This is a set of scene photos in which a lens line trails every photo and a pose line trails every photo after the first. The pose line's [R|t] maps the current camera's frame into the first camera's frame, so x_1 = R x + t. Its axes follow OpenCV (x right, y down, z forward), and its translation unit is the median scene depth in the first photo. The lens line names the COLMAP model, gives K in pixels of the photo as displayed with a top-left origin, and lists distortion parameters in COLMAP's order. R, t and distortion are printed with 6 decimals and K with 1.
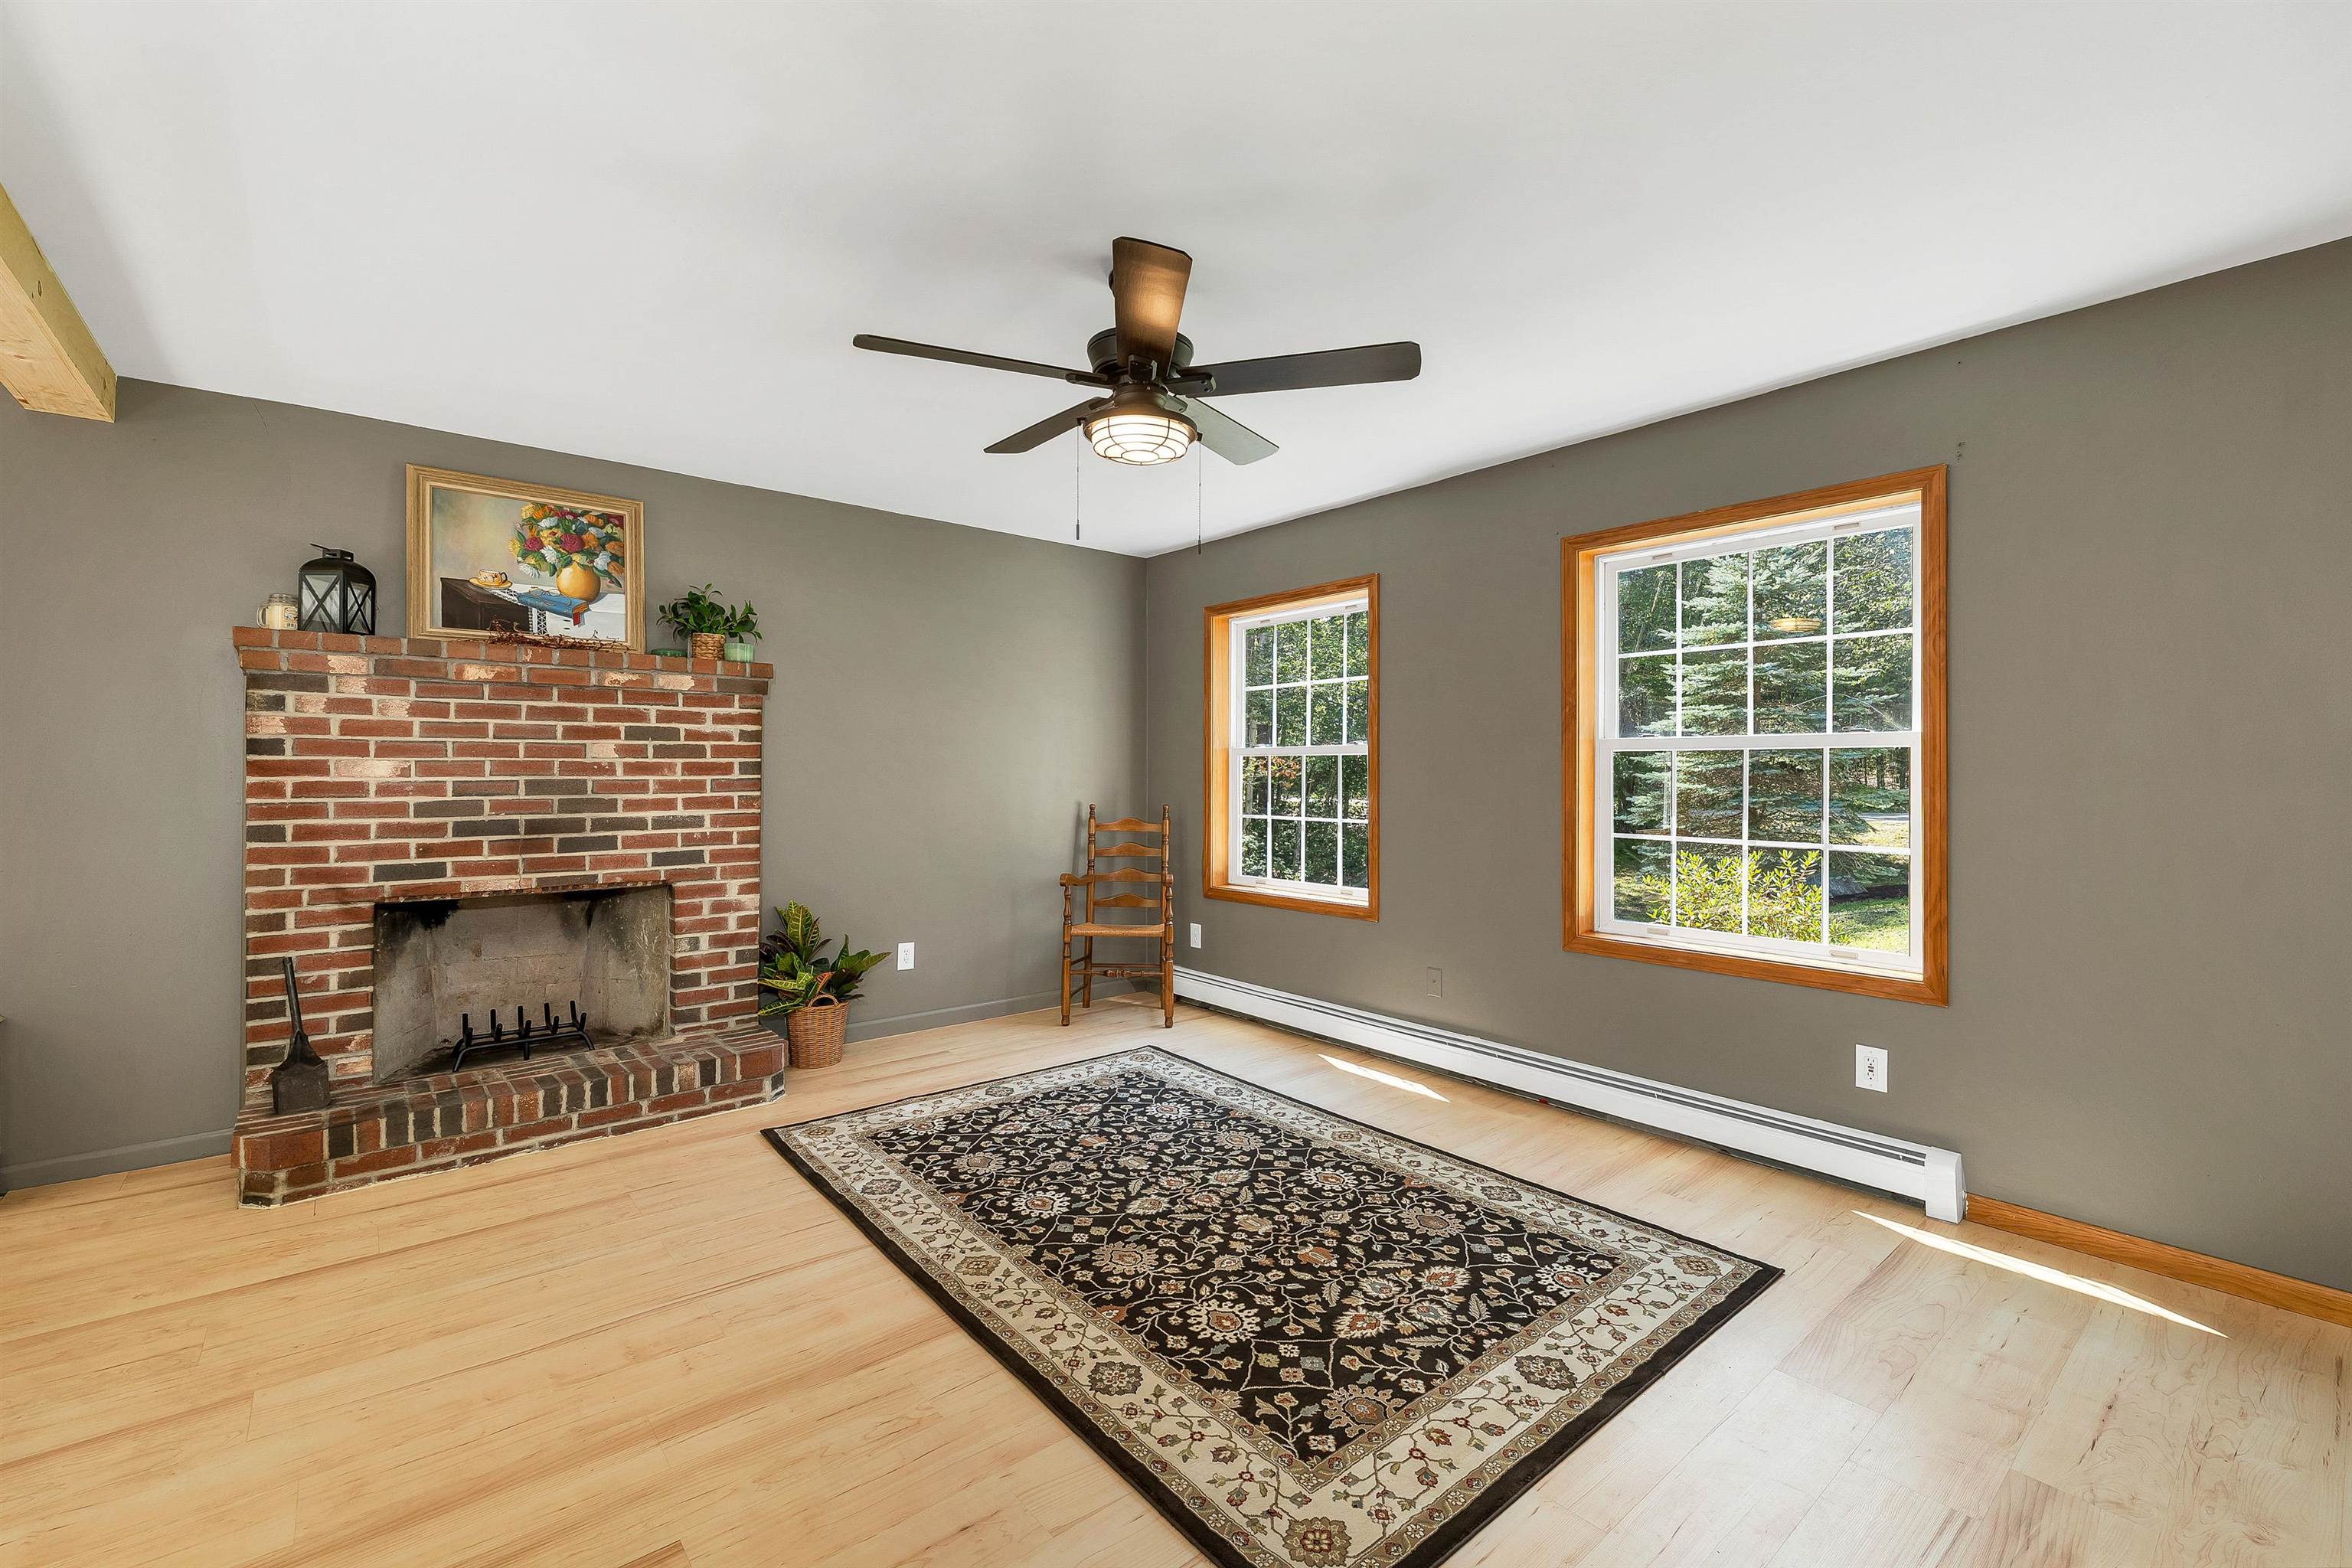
lens RADIAL K [[1002.0, 0, 1184.8], [0, 1002.0, 766.1], [0, 0, 1]] dist [0.000194, 0.001227]
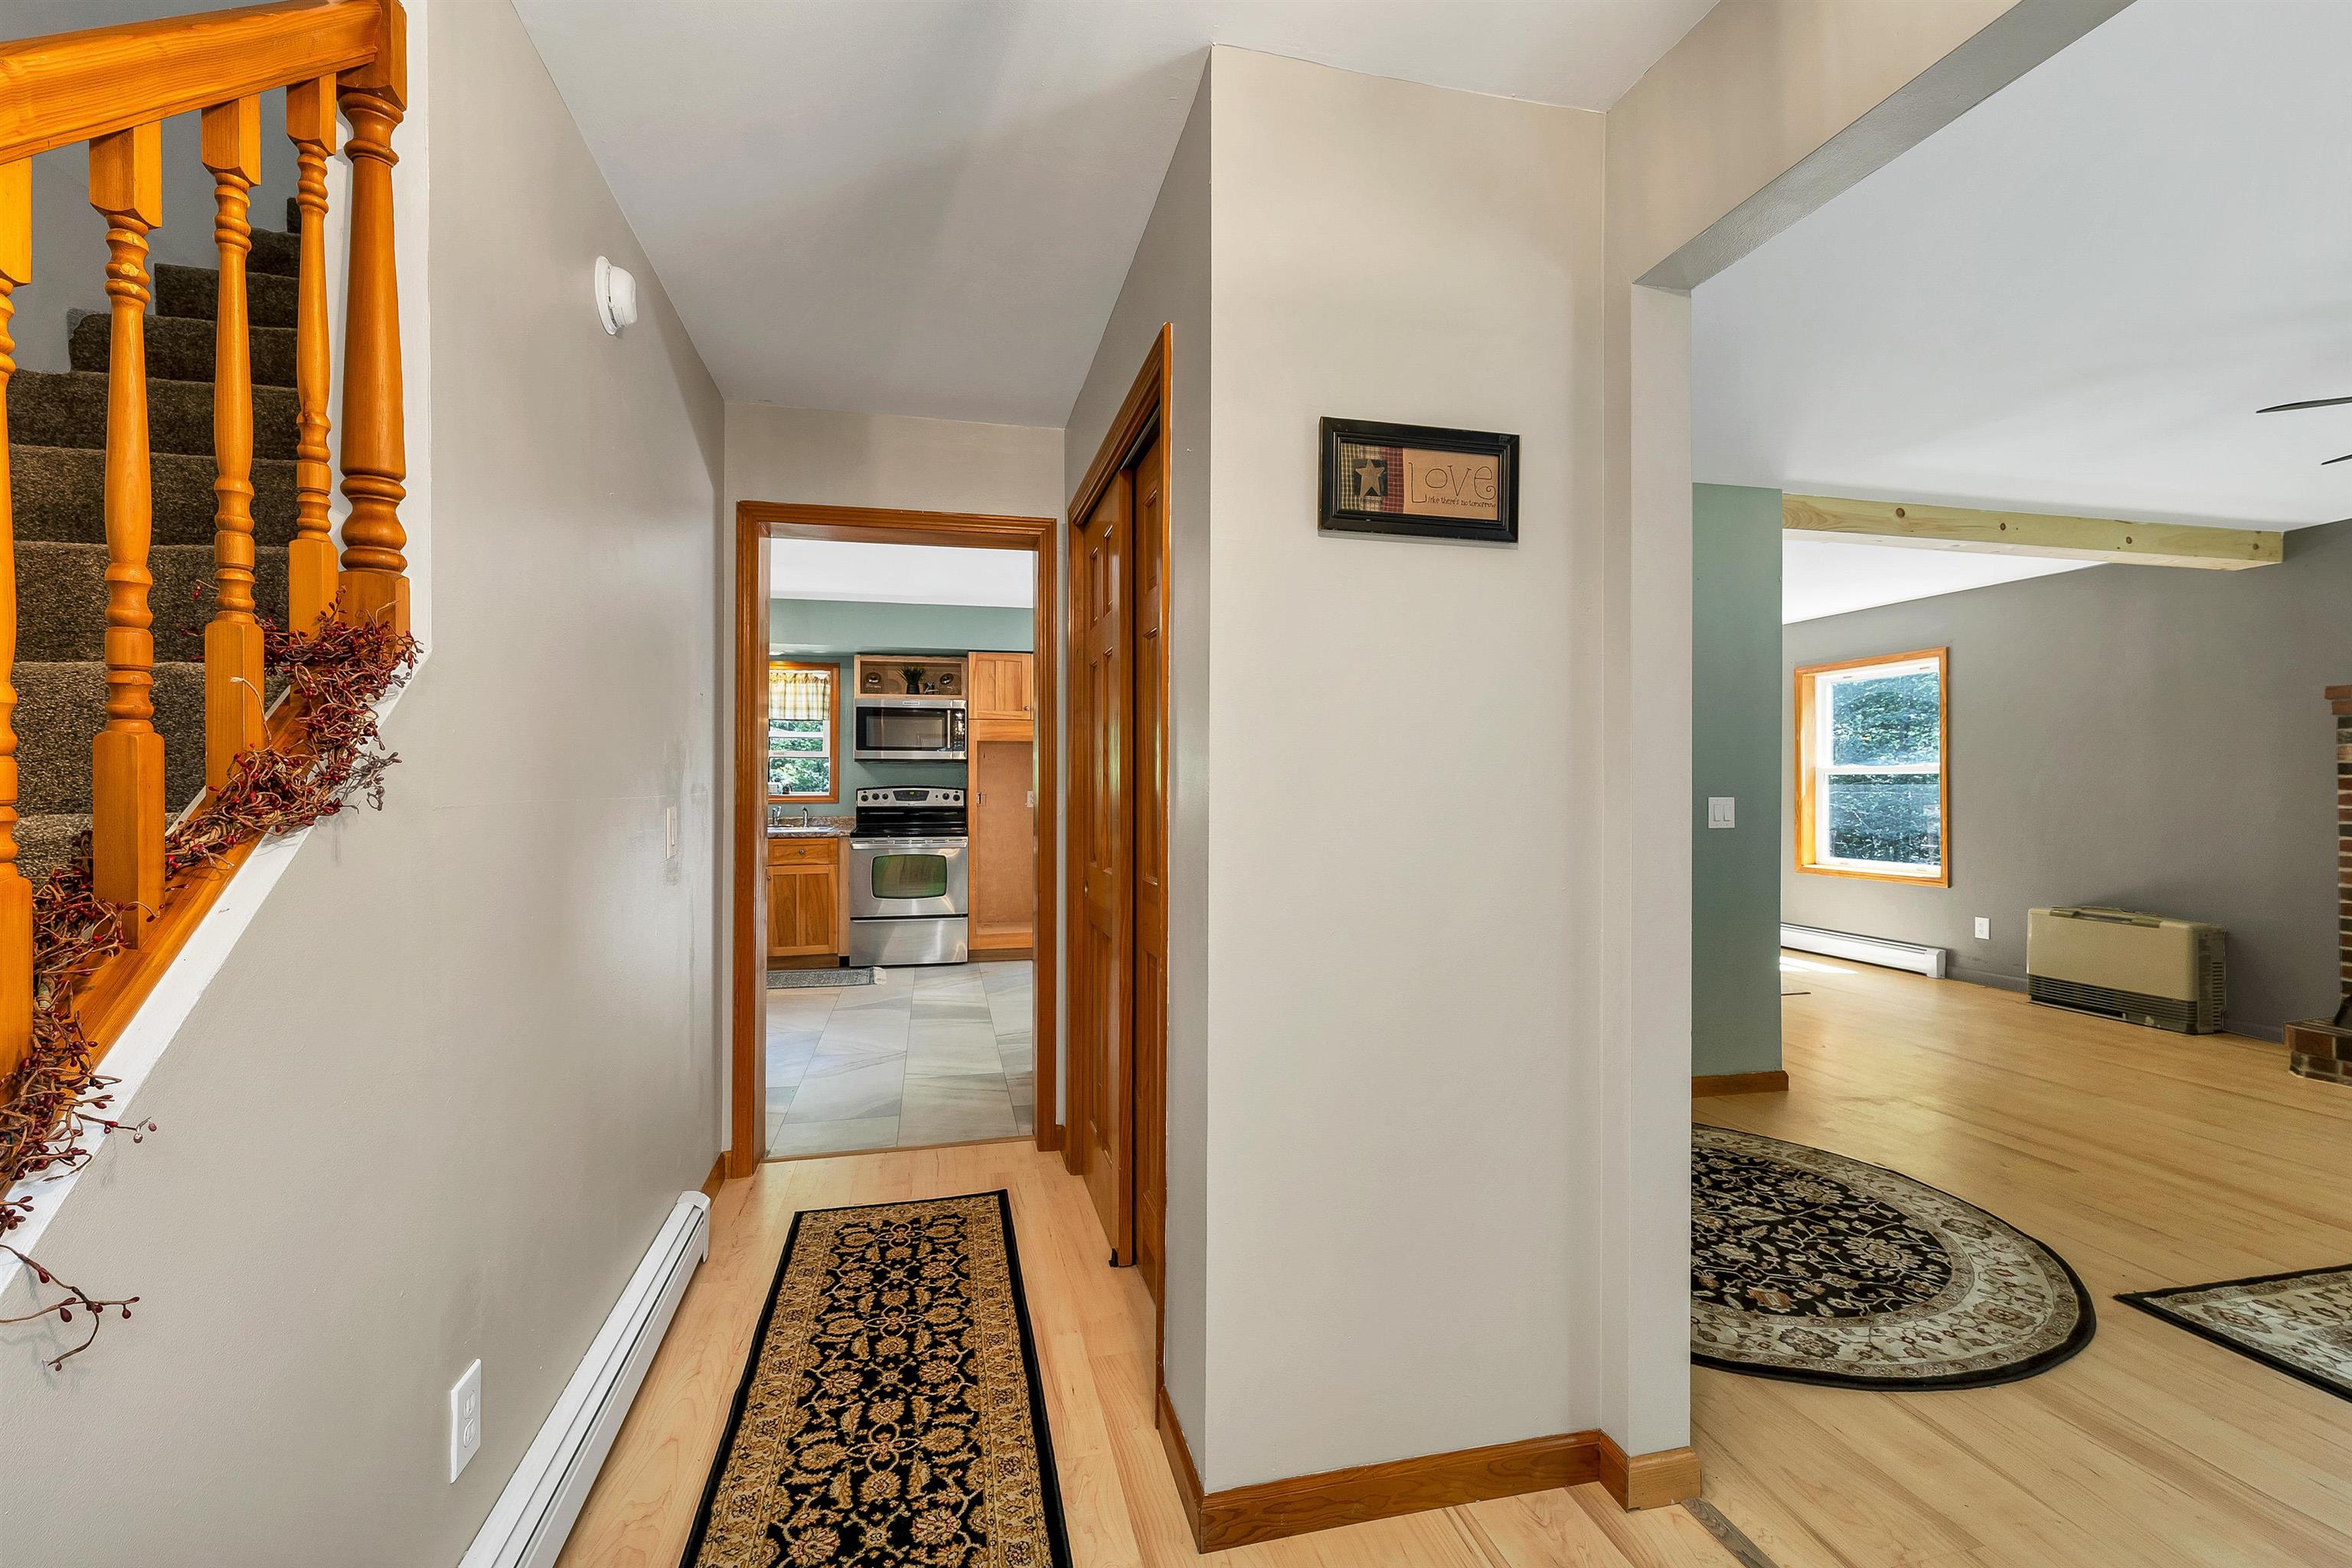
lens RADIAL K [[1002.0, 0, 1162.7], [0, 1002.0, 784.1], [0, 0, 1]] dist [0.000194, 0.001227]
pose [[-0.449769, -0.001098, -0.893144, 1.012891], [0.001944, 0.999996, -0.002208, 0.000934], [0.893143, -0.002729, -0.449765, 0.128485]]
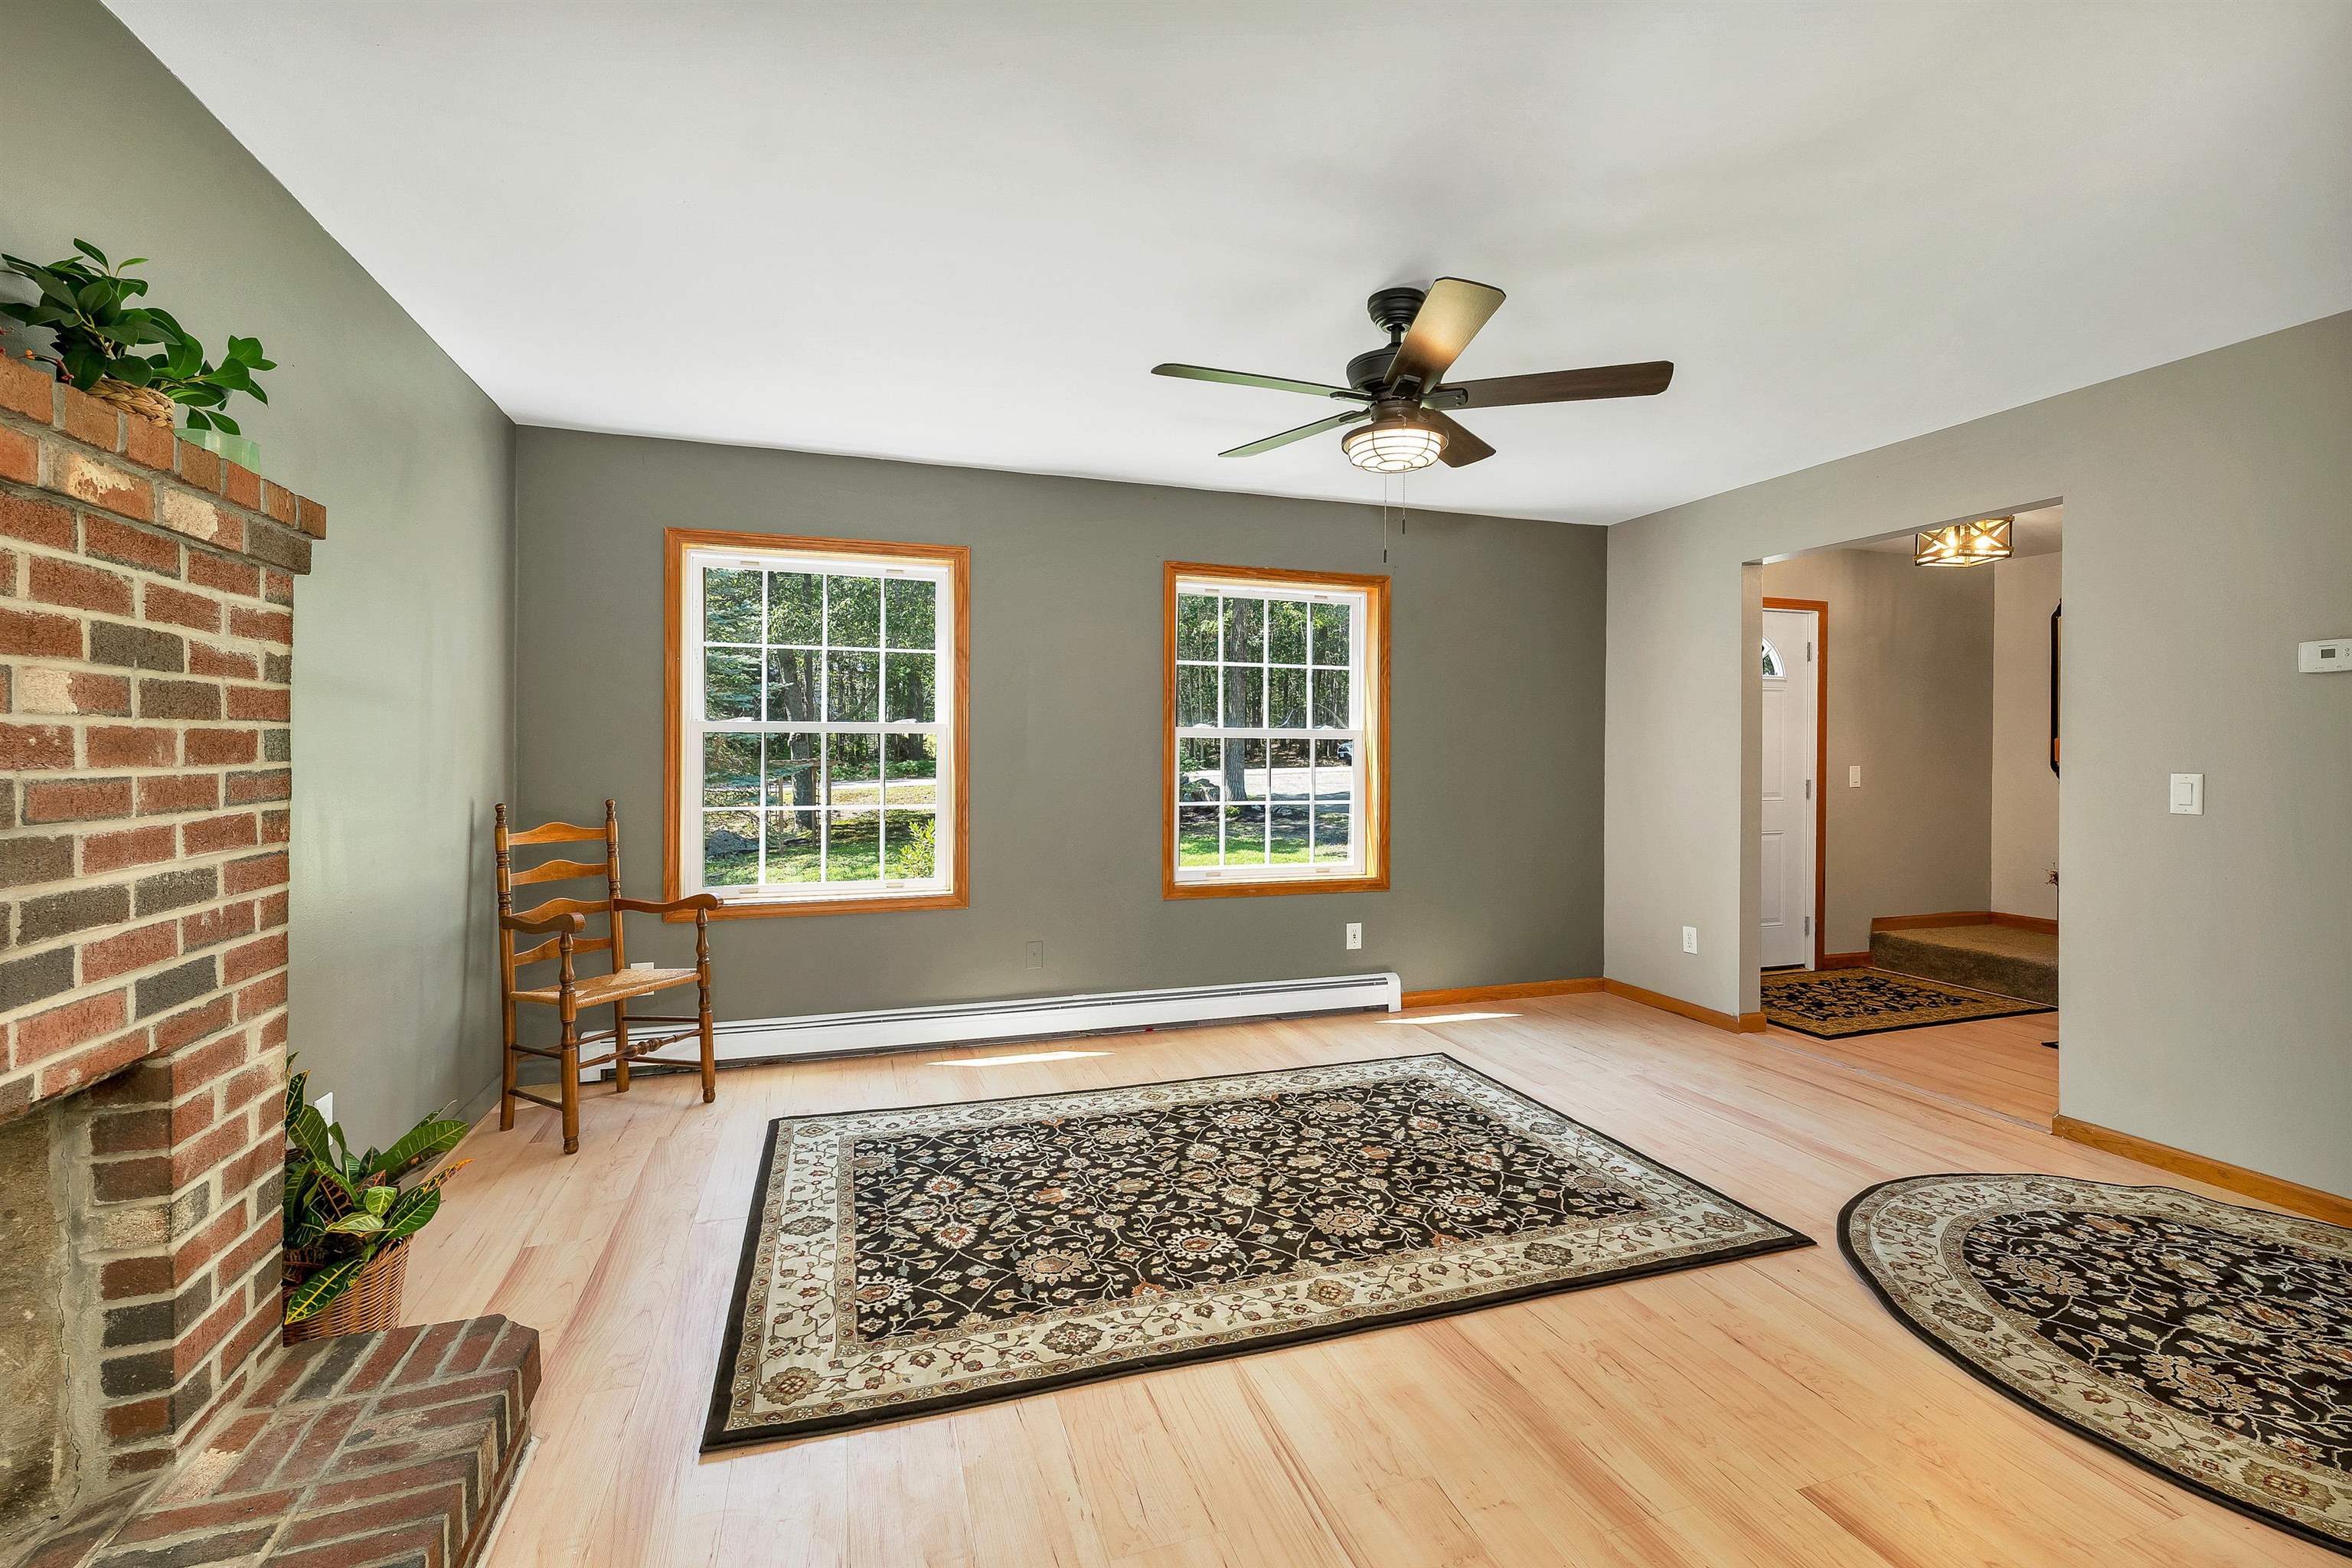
lens RADIAL K [[1002.0, 0, 1193.1], [0, 1002.0, 752.2], [0, 0, 1]] dist [0.000194, 0.001227]
pose [[0.357944, 0.000774, 0.933743, -0.822776], [-0.008331, 0.999962, 0.002365, 0.000688], [-0.933706, -0.008626, 0.357937, 0.587119]]
